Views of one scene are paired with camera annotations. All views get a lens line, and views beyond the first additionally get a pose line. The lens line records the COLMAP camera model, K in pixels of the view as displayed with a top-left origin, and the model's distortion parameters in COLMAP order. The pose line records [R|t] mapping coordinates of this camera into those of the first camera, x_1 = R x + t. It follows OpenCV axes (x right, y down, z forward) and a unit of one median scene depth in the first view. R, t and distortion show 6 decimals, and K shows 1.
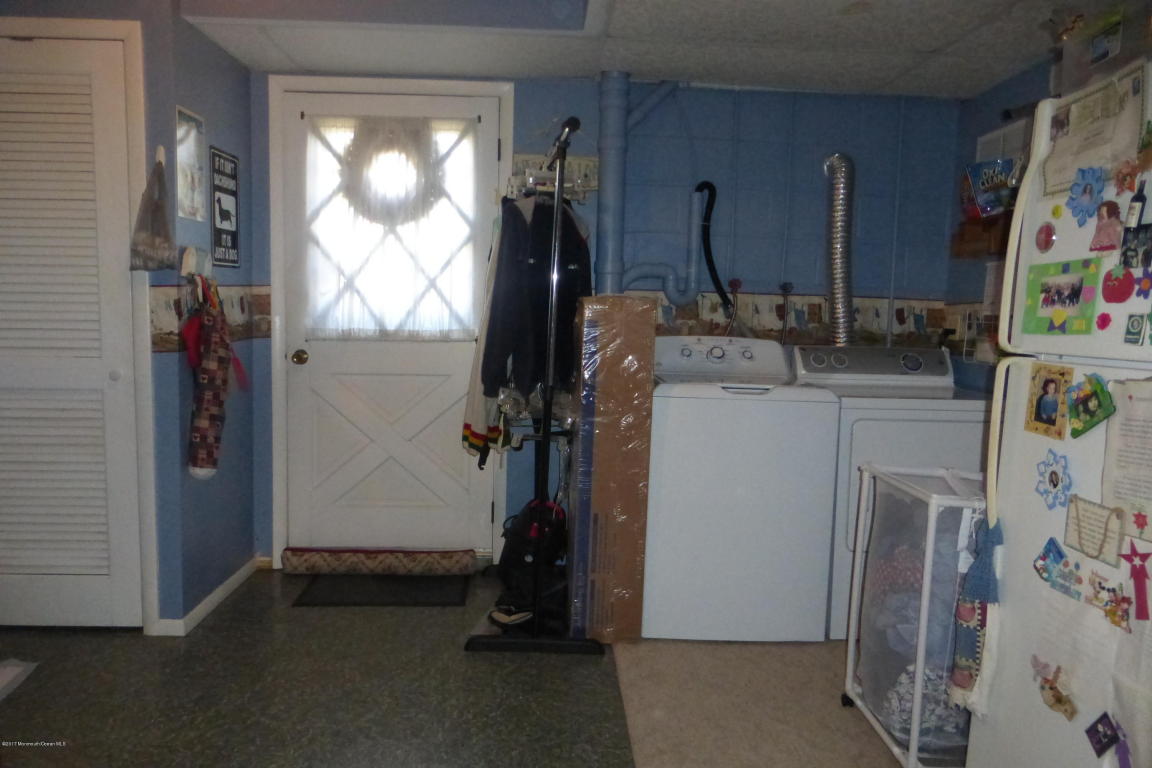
lens RADIAL K [[862.6, 0, 578.3], [0, 862.6, 415.8], [0, 0, 1]] dist [-0.144740, 0.224034]
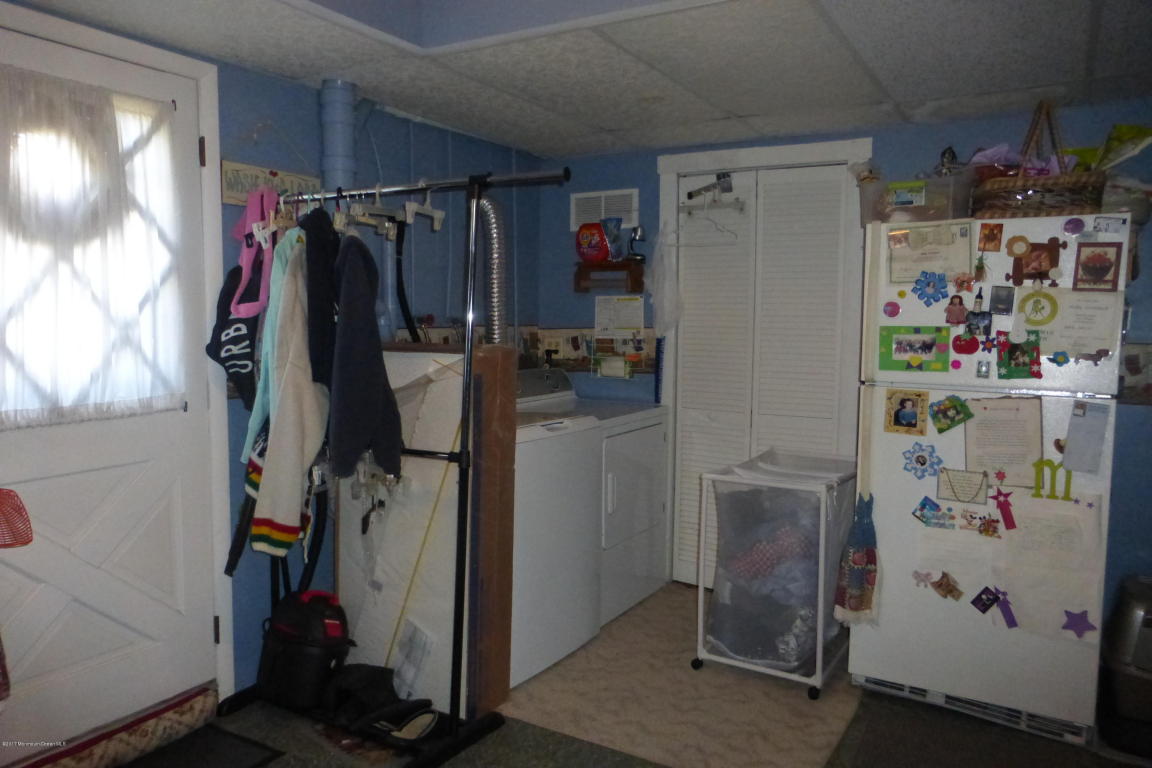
lens RADIAL K [[831.6, 0, 576.0], [0, 831.6, 384.0], [0, 0, 1]] dist [-0.050737, 0.070459]
pose [[0.536602, -0.102725, 0.837559, -1.104710], [0.107268, 0.992814, 0.053044, -0.225807], [-0.836989, 0.061380, 0.543766, 0.685237]]
